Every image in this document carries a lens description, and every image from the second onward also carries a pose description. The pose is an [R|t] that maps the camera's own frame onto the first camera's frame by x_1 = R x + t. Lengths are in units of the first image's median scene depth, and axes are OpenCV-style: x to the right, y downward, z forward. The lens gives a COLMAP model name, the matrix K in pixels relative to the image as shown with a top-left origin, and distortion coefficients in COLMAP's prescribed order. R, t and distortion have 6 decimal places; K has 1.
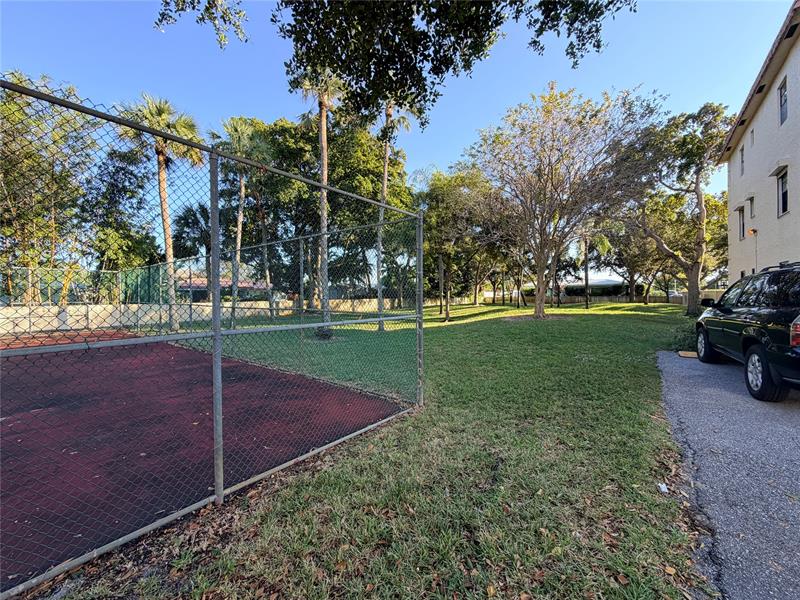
lens RADIAL K [[321.6, 0, 399.2], [0, 321.6, 298.0], [0, 0, 1]] dist [-0.009497, -0.000144]
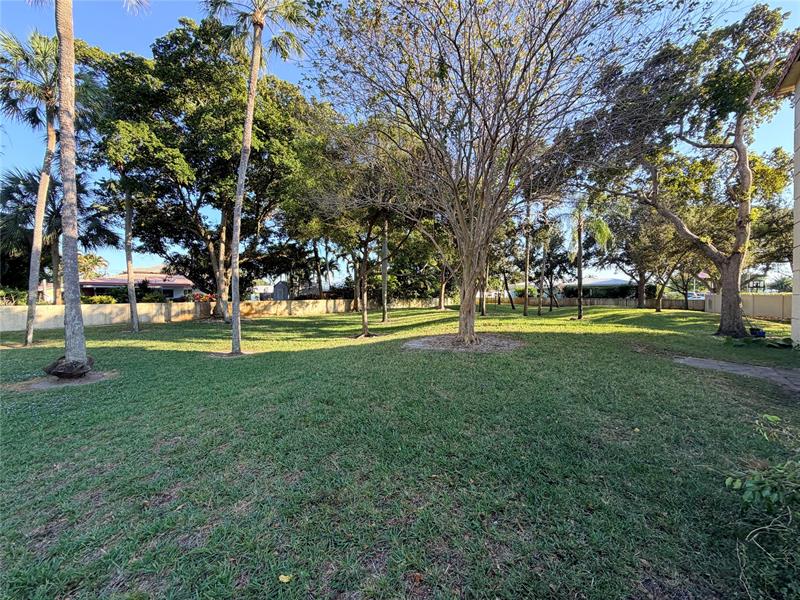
lens RADIAL K [[321.6, 0, 400.6], [0, 321.6, 299.4], [0, 0, 1]] dist [-0.009497, -0.000144]
pose [[0.999608, 0.009534, -0.026339, 0.146892], [-0.009256, 0.999900, 0.010662, -0.009176], [0.026438, -0.010414, 0.999596, 0.183774]]
